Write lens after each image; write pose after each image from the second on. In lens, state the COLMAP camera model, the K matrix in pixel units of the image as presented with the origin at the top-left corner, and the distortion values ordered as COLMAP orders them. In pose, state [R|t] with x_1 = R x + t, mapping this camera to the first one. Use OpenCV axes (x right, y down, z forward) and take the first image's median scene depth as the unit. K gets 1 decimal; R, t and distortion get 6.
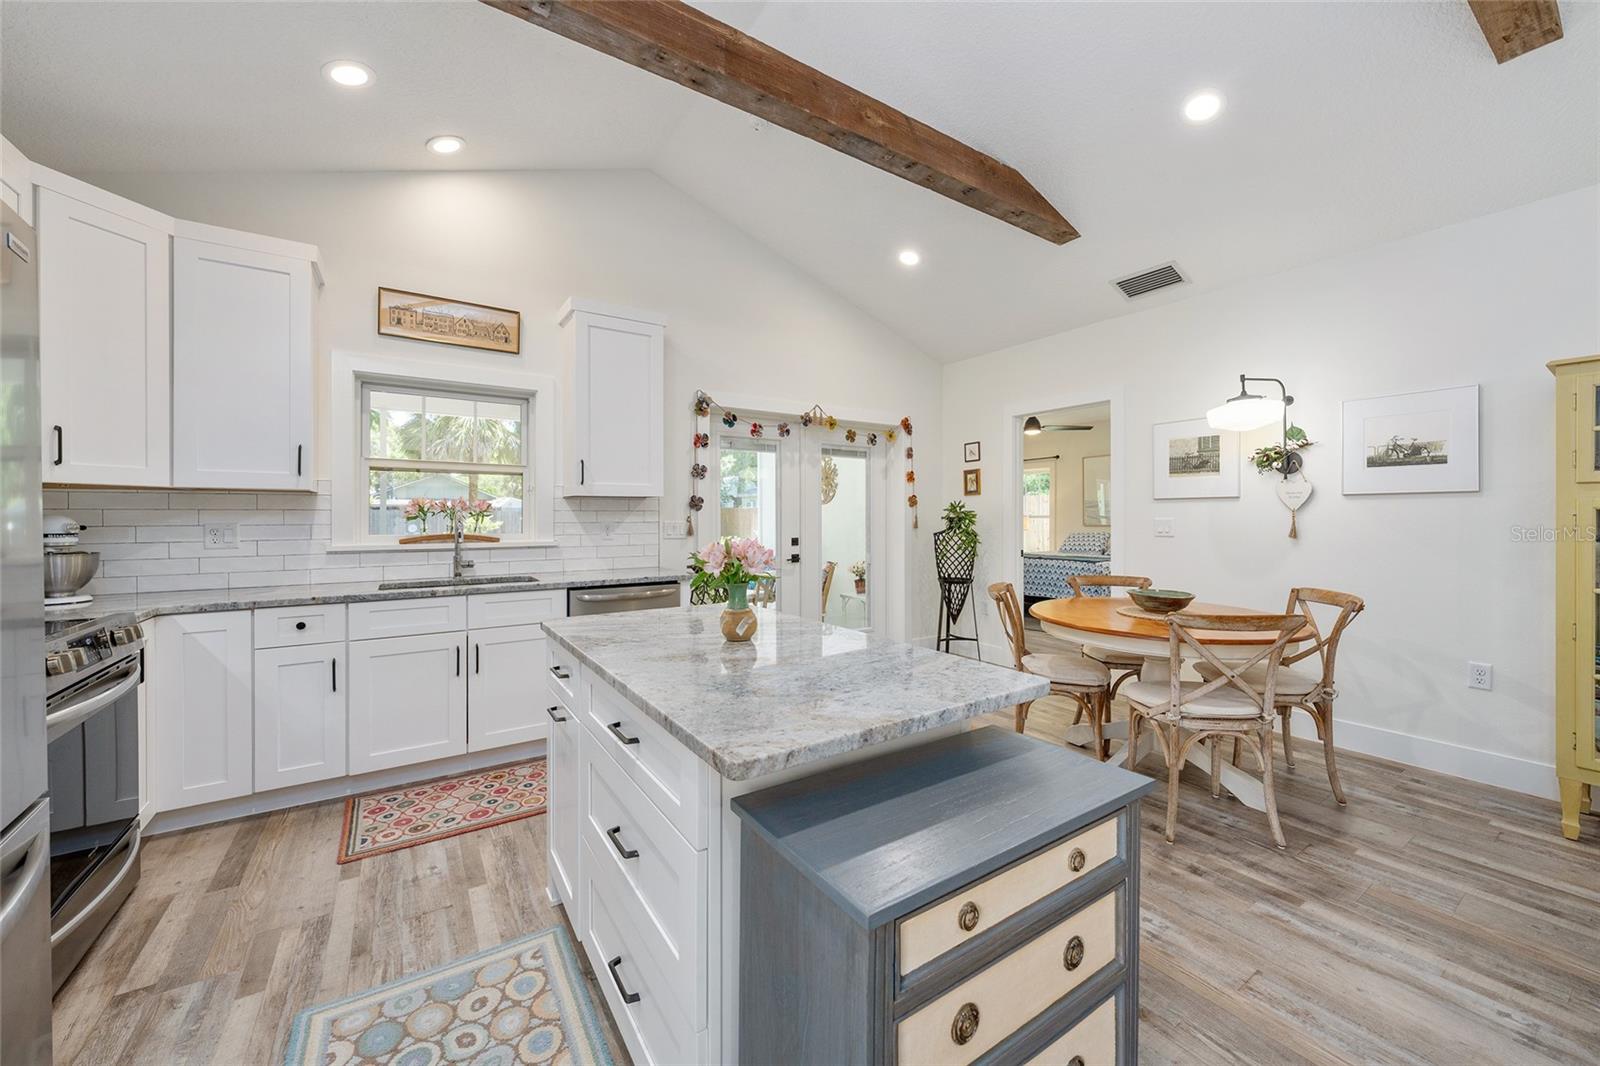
lens RADIAL K [[604.4, 0, 815.2], [0, 604.4, 518.7], [0, 0, 1]] dist [-0.001043, -0.000076]
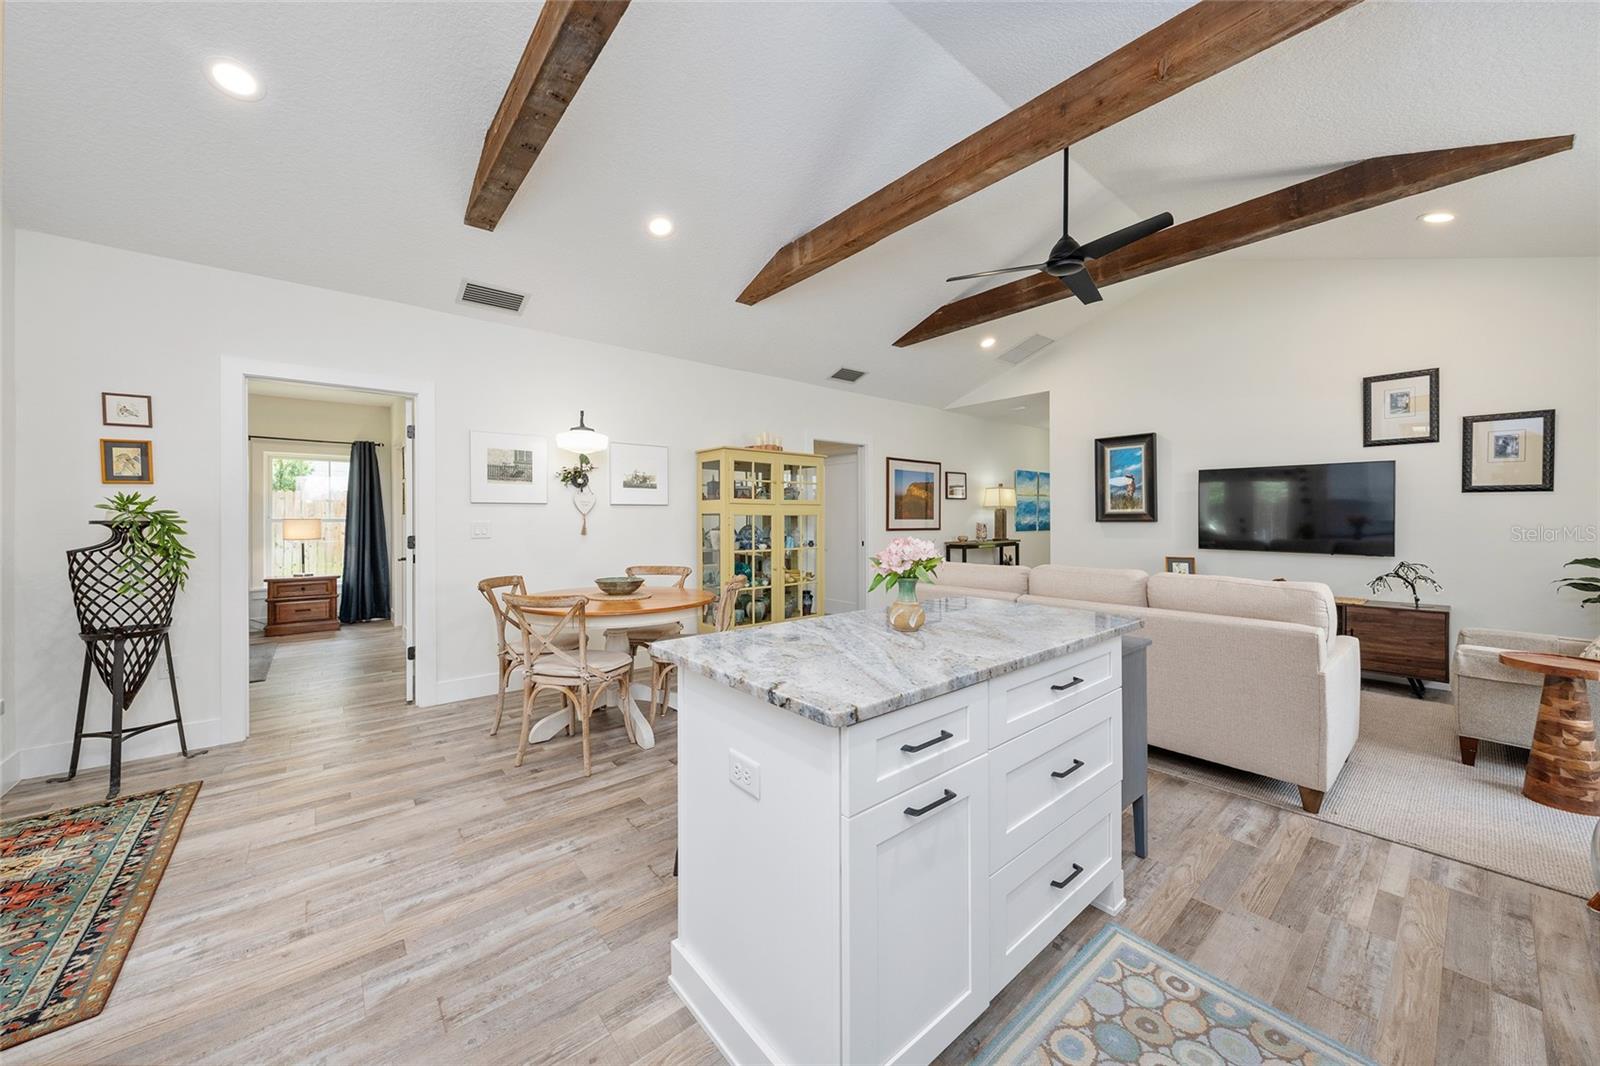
lens RADIAL K [[572.2, 0, 800.4], [0, 572.2, 519.4], [0, 0, 1]] dist [0.002182, -0.000282]
pose [[-0.097400, -0.000962, 0.995245, -0.529279], [0.006530, 0.999977, 0.001606, -0.001724], [-0.995224, 0.006655, -0.097392, 0.601038]]
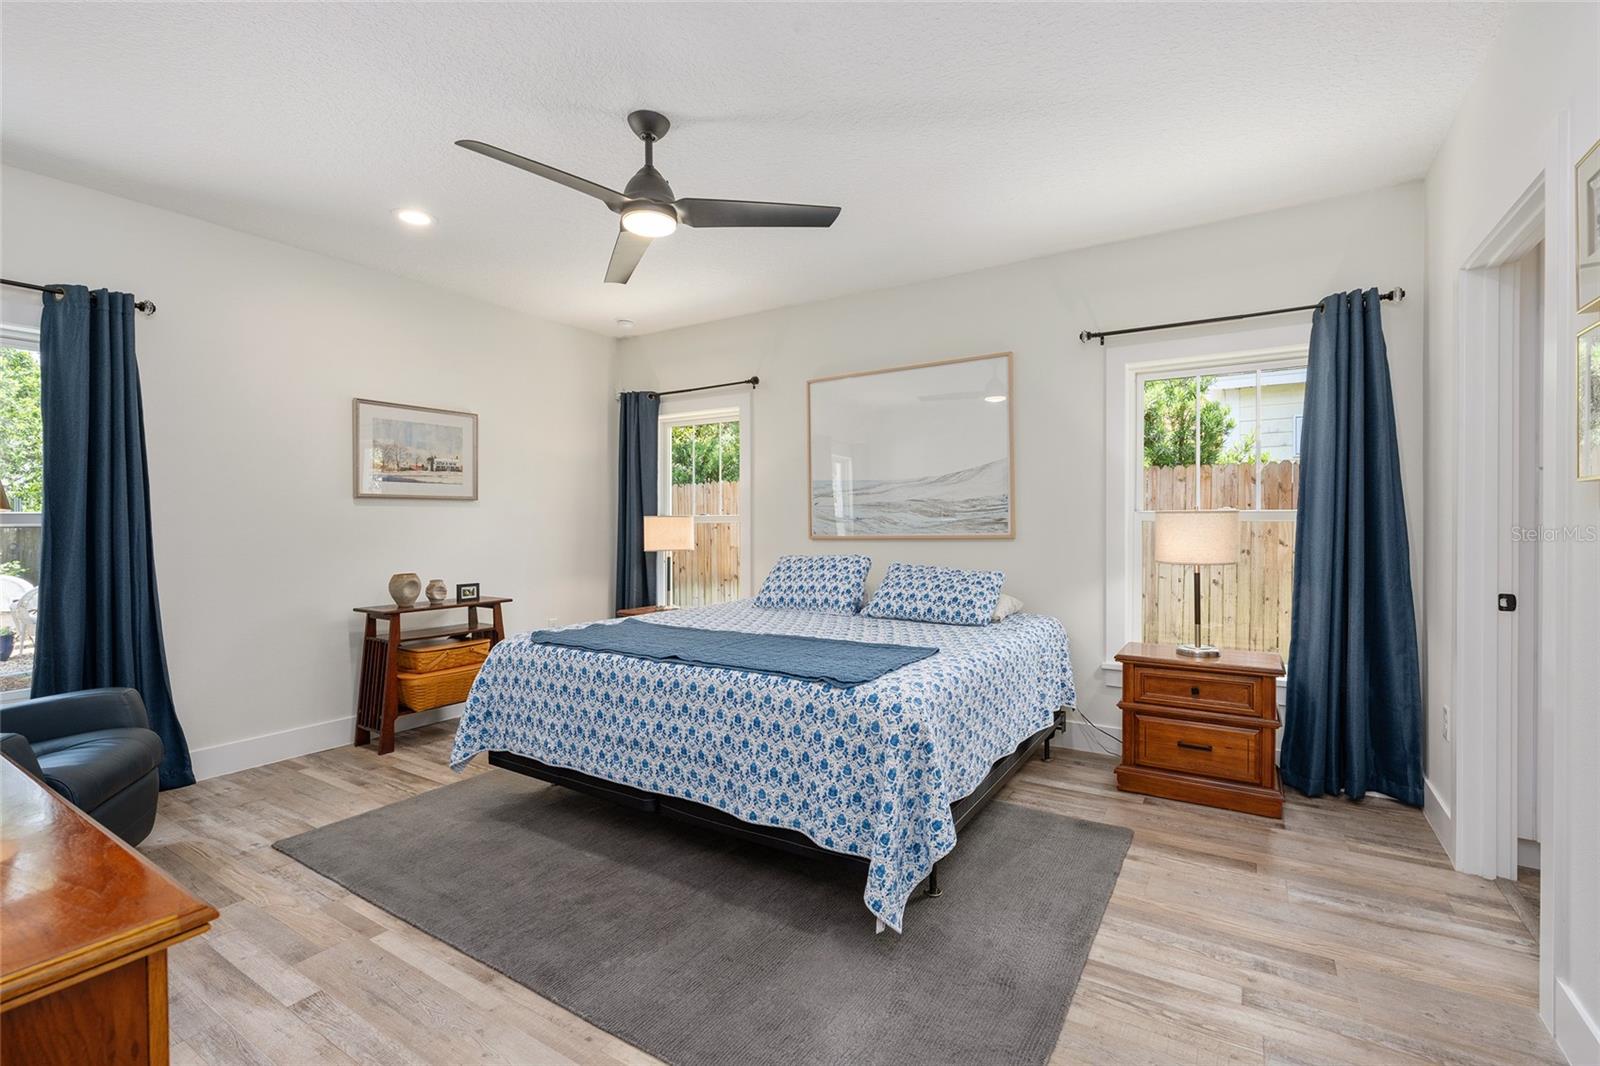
lens RADIAL K [[696.7, 0, 812.3], [0, 696.7, 533.0], [0, 0, 1]] dist [-0.003757, 0.001116]
pose [[0.915730, -0.011011, 0.401644, 0.615857], [0.006831, 0.999907, 0.011838, 0.002066], [-0.401737, -0.008096, 0.915719, 1.371841]]
